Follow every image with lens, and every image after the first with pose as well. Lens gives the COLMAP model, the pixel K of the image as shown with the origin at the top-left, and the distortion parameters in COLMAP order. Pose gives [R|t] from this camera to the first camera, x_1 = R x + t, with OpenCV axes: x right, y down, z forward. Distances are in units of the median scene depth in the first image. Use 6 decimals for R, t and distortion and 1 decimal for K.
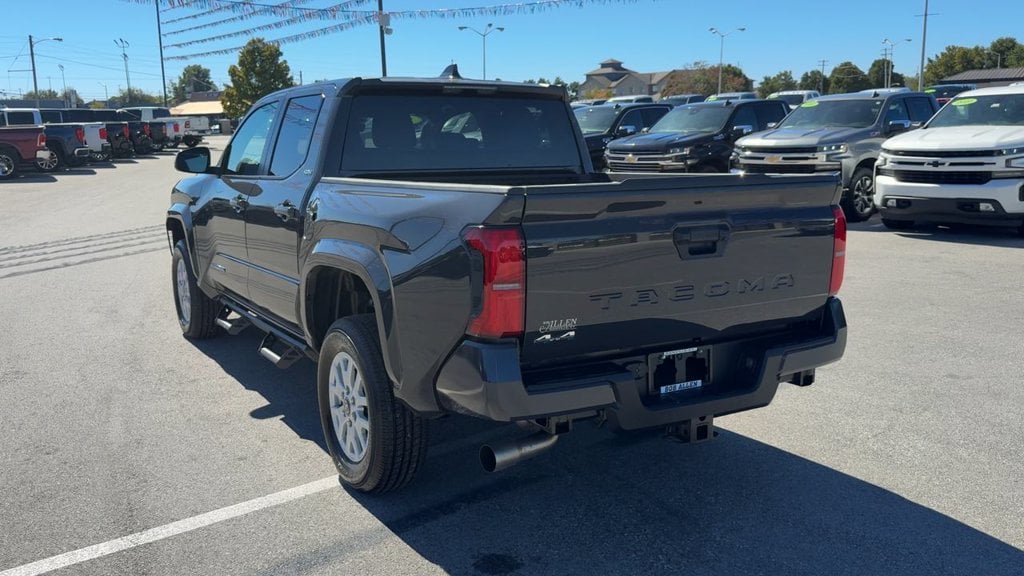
lens RADIAL K [[879.7, 0, 508.6], [0, 879.7, 292.6], [0, 0, 1]] dist [0.066940, -0.059203]
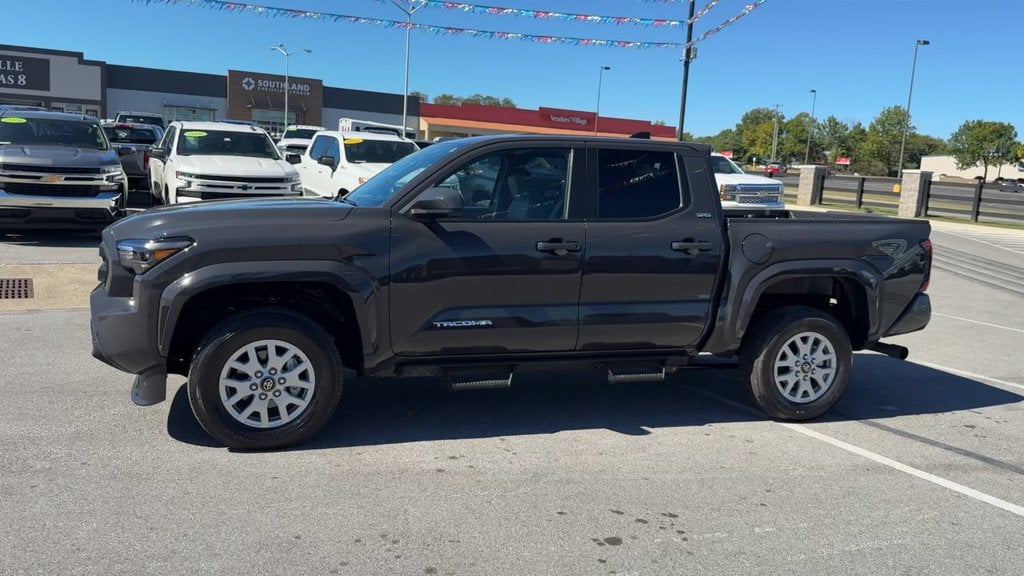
lens RADIAL K [[876.1, 0, 508.2], [0, 876.1, 289.6], [0, 0, 1]] dist [0.104427, -0.185941]
pose [[0.150724, -0.112233, 0.982184, -0.192680], [0.120945, 0.988165, 0.094357, -0.022809], [-0.981150, 0.104568, 0.162514, 0.137886]]
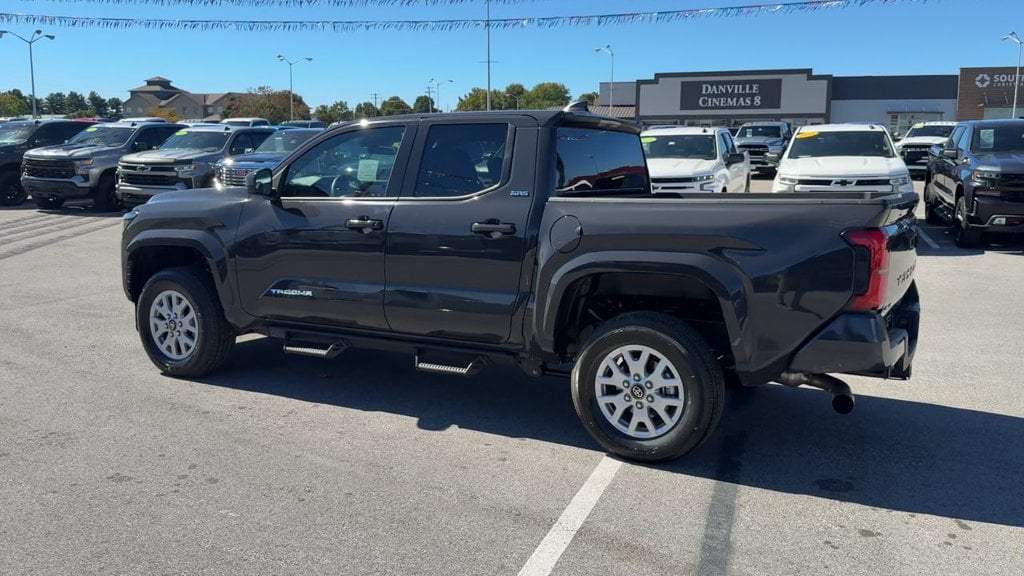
lens RADIAL K [[876.1, 0, 512.4], [0, 876.1, 281.1], [0, 0, 1]] dist [0.104427, -0.185941]
pose [[0.847115, -0.055978, 0.528453, -0.102740], [0.077004, 0.996871, -0.017841, -0.000615], [-0.525800, 0.055807, 0.848775, 0.011679]]
